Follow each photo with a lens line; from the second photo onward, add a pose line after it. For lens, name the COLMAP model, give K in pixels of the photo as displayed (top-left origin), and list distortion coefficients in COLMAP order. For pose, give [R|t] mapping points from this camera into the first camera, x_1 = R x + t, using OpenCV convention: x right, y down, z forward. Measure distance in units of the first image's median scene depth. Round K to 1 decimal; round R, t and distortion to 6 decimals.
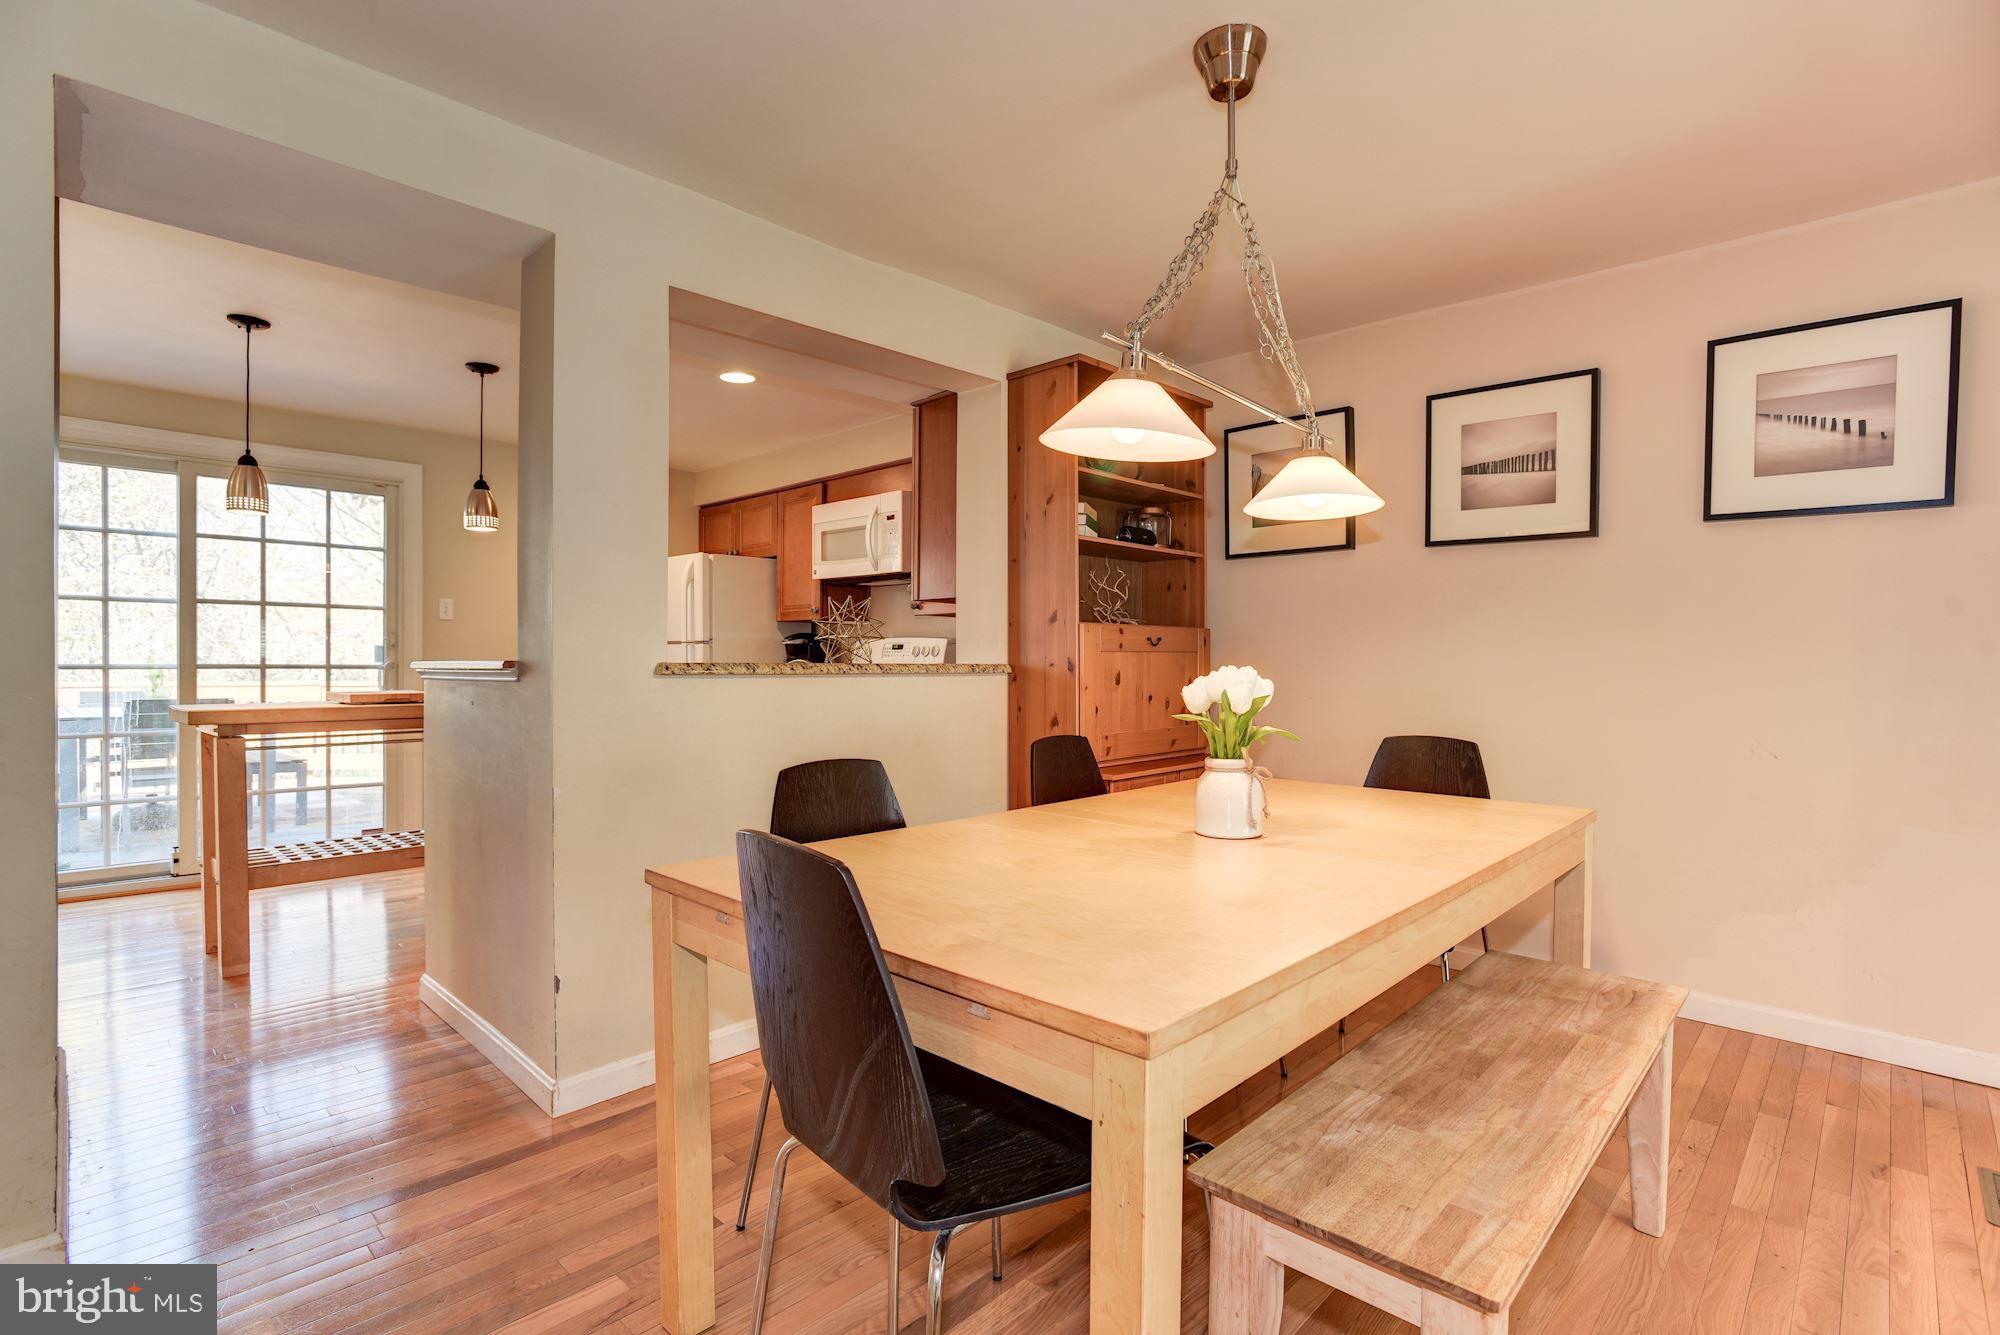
lens RADIAL K [[942.5, 0, 1023.7], [0, 942.5, 666.7], [0, 0, 1]] dist [-0.017611, -0.000713]
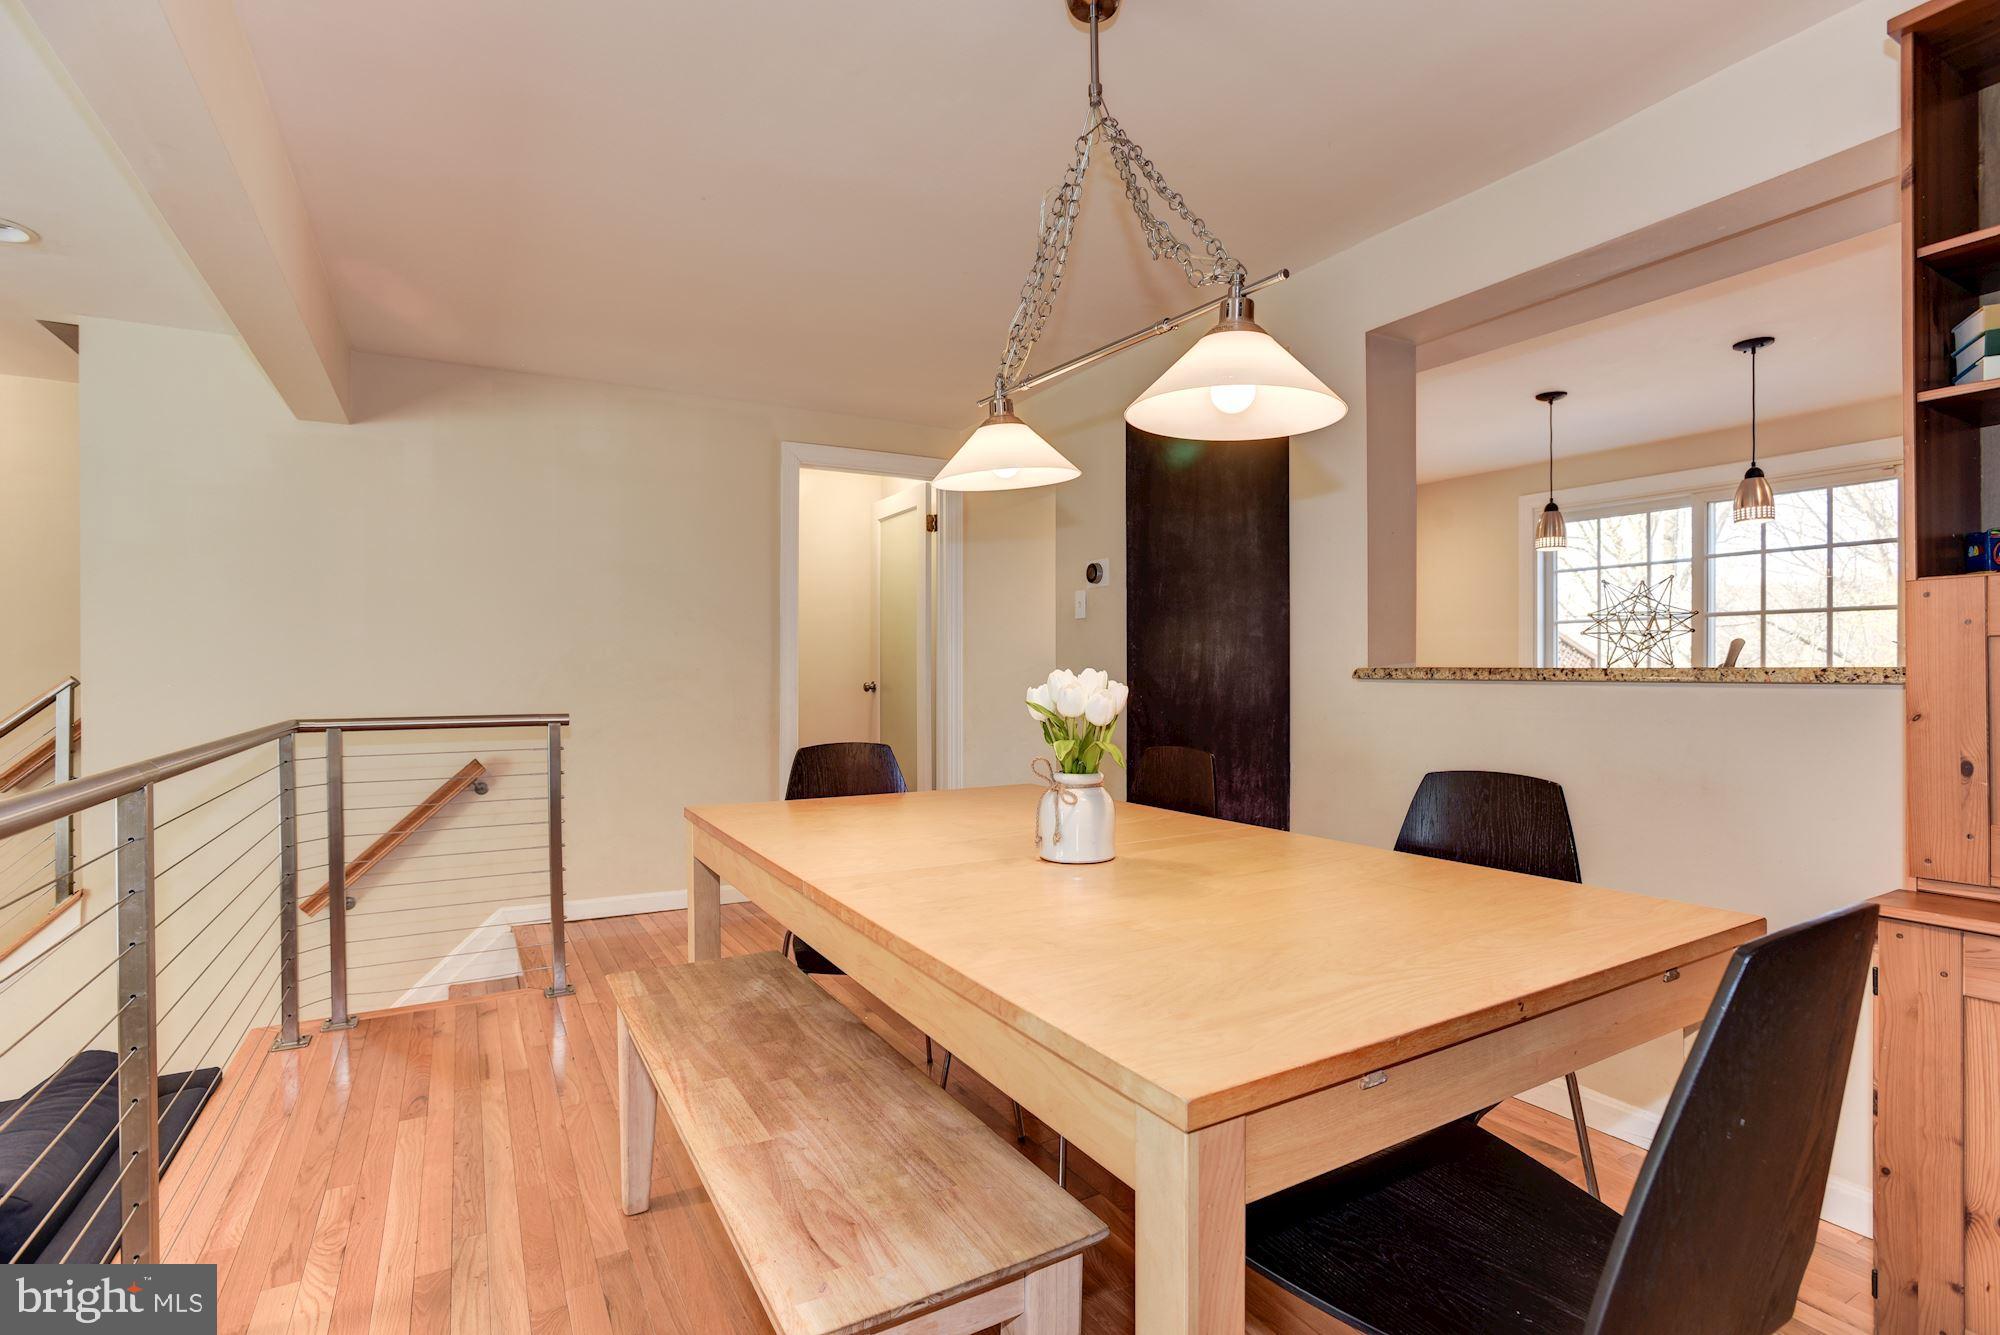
lens RADIAL K [[934.8, 0, 962.0], [0, 934.8, 668.5], [0, 0, 1]] dist [-0.000883, 0.014616]
pose [[-0.315522, -0.001970, -0.948916, 0.474740], [-0.006023, 0.999982, -0.000073, -0.000558], [0.948899, 0.005692, -0.315528, 0.511356]]
